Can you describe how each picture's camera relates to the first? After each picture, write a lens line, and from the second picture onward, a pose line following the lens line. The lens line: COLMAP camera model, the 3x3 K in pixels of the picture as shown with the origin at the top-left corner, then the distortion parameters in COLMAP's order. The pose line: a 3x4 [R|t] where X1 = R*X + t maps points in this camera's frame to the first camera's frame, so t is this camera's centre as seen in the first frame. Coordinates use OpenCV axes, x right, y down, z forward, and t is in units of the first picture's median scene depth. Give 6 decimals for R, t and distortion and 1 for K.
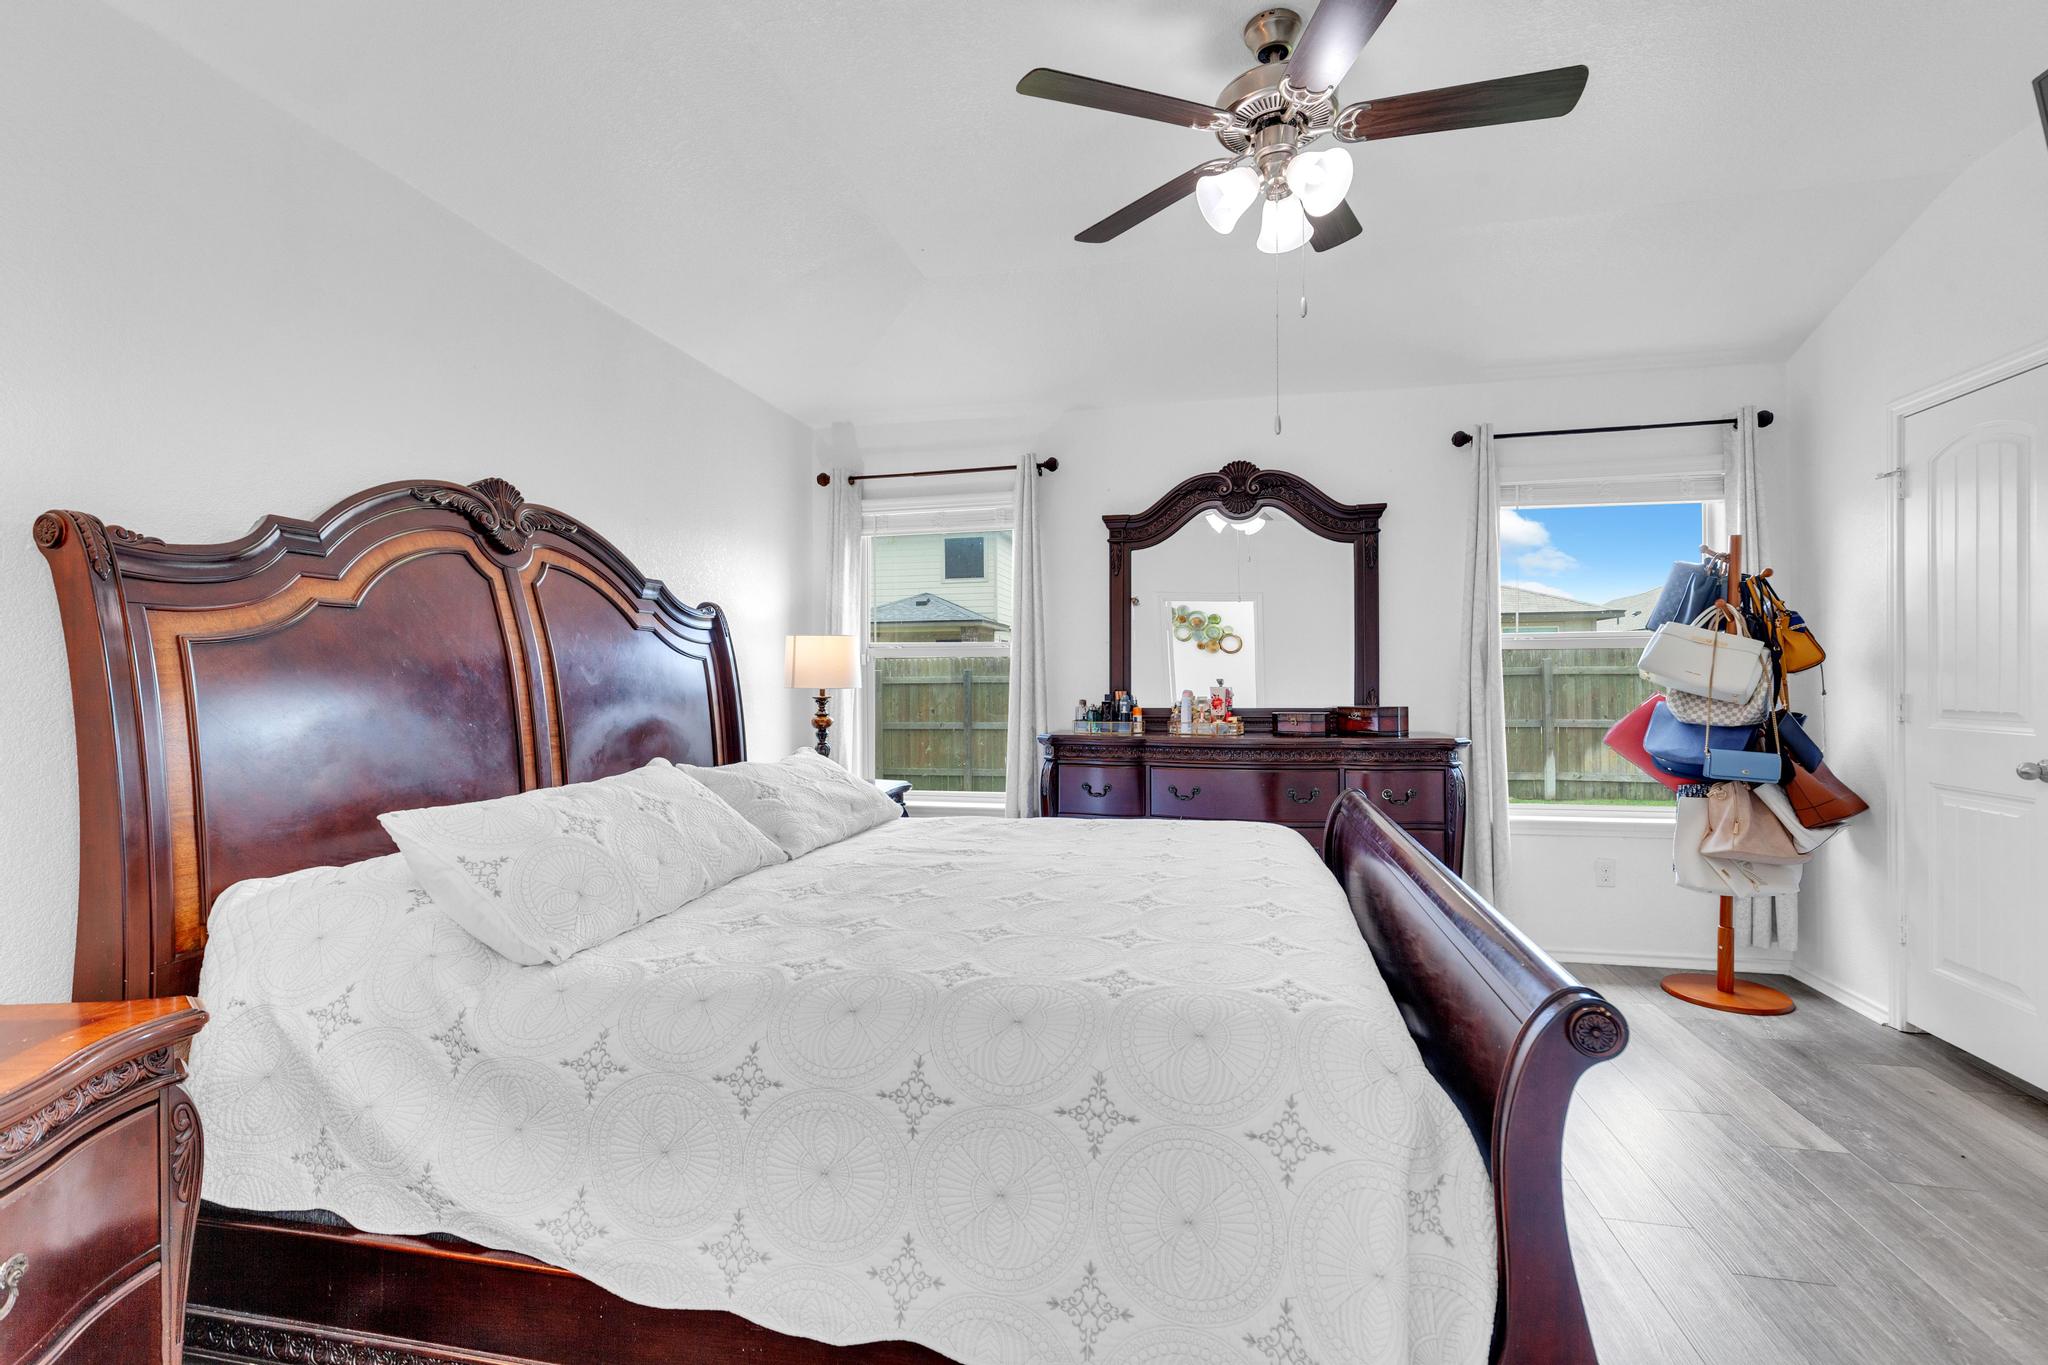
lens RADIAL K [[914.7, 0, 1027.3], [0, 914.7, 684.7], [0, 0, 1]] dist [0.007415, -0.000165]
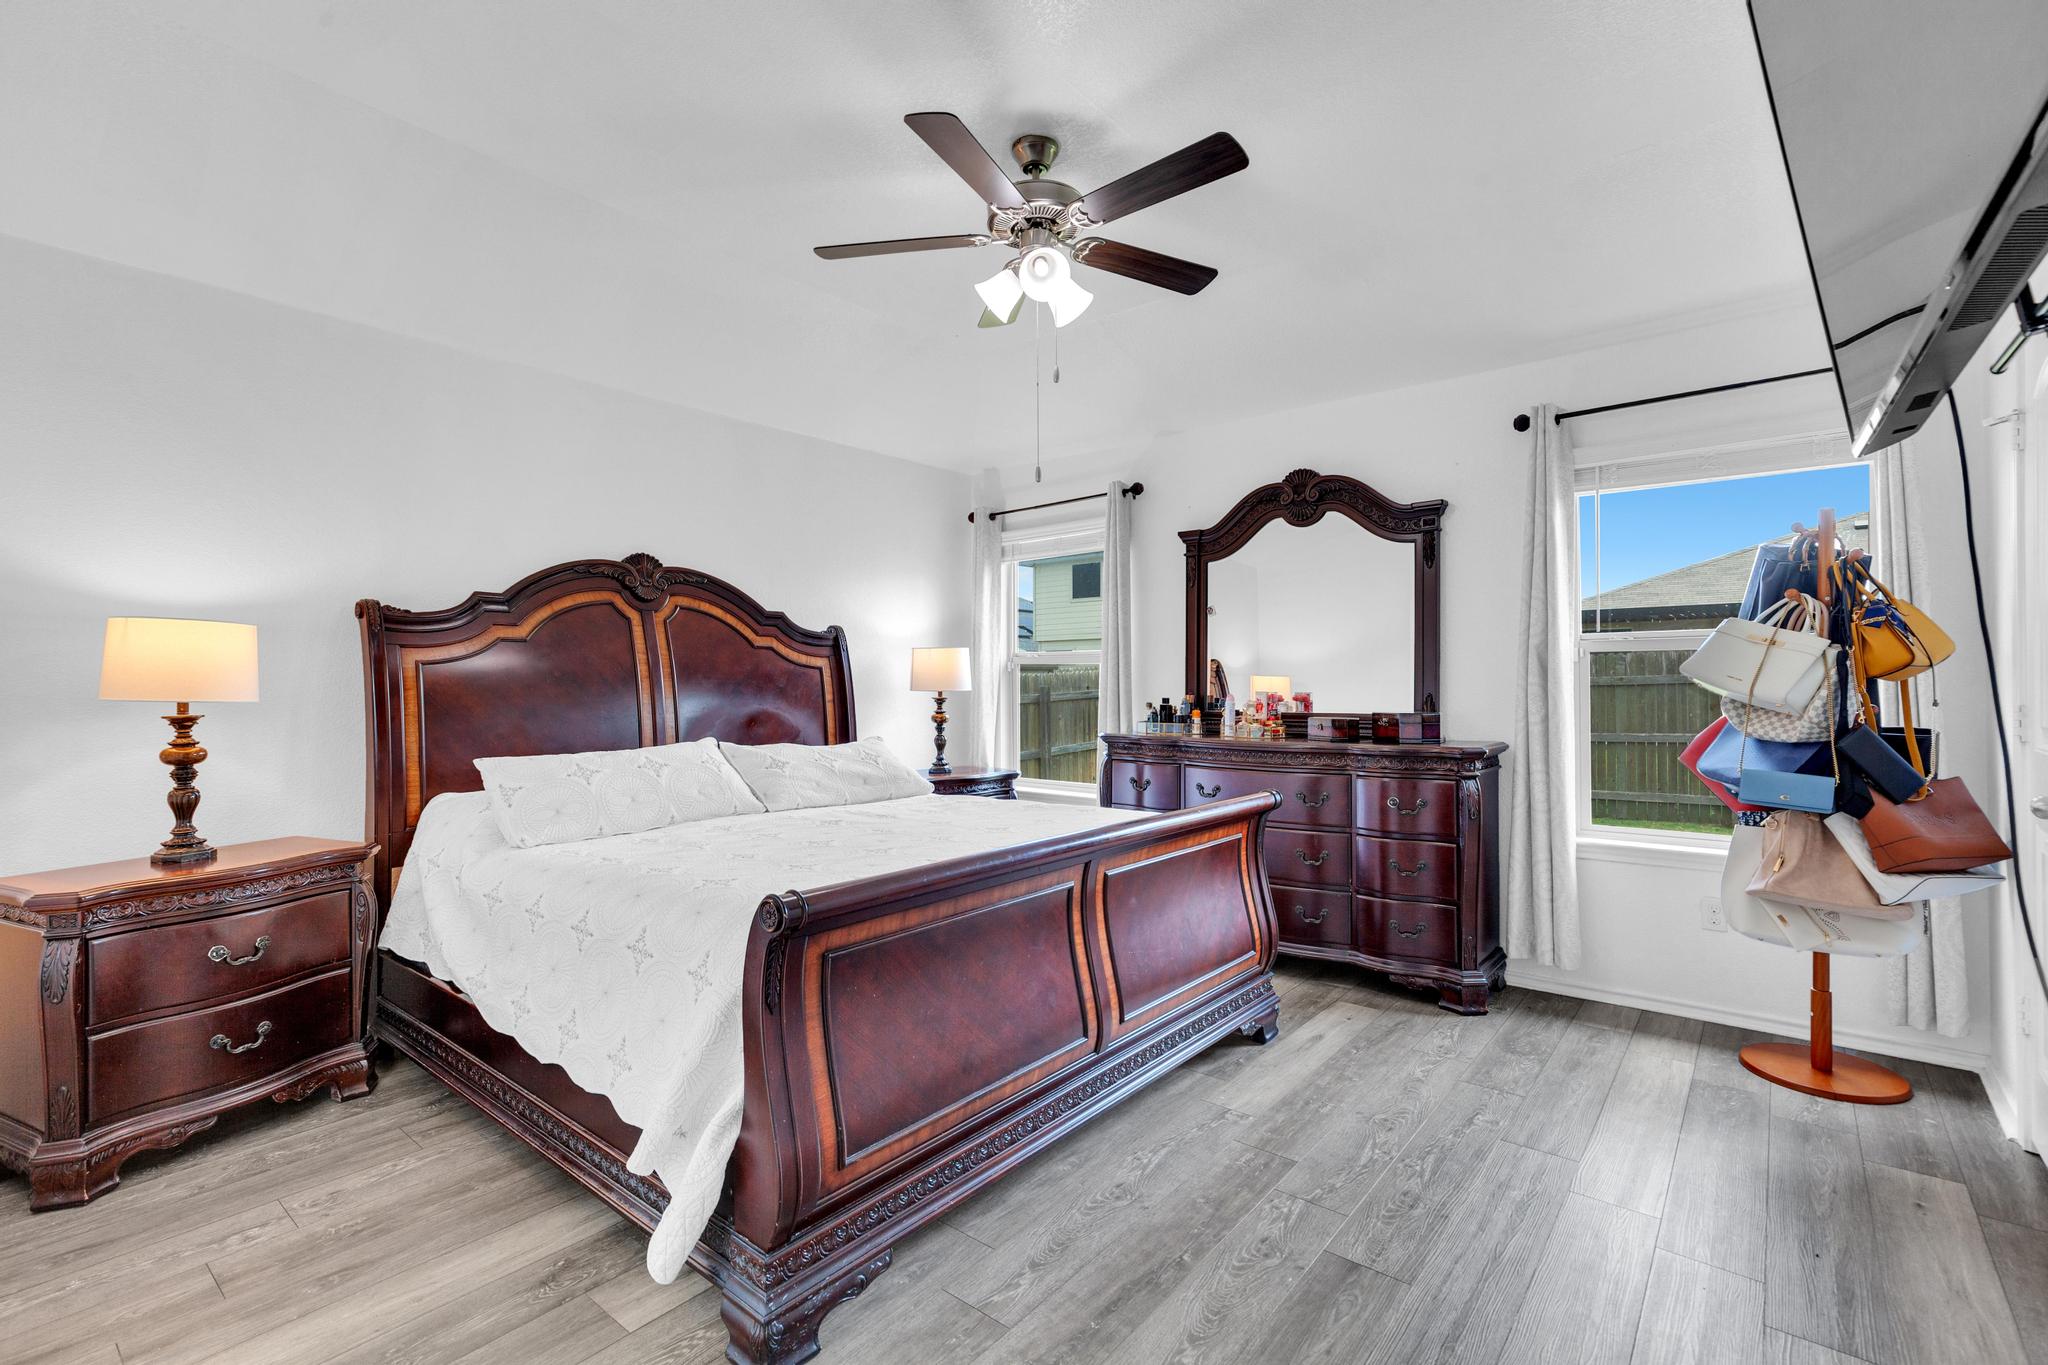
lens RADIAL K [[914.7, 0, 1024.0], [0, 914.7, 684.8], [0, 0, 1]] dist [0.007415, -0.000165]
pose [[0.887999, 0.002520, -0.459838, 0.450817], [-0.004020, 0.999989, -0.002284, -0.001774], [0.459827, 0.003877, 0.888000, -0.044111]]
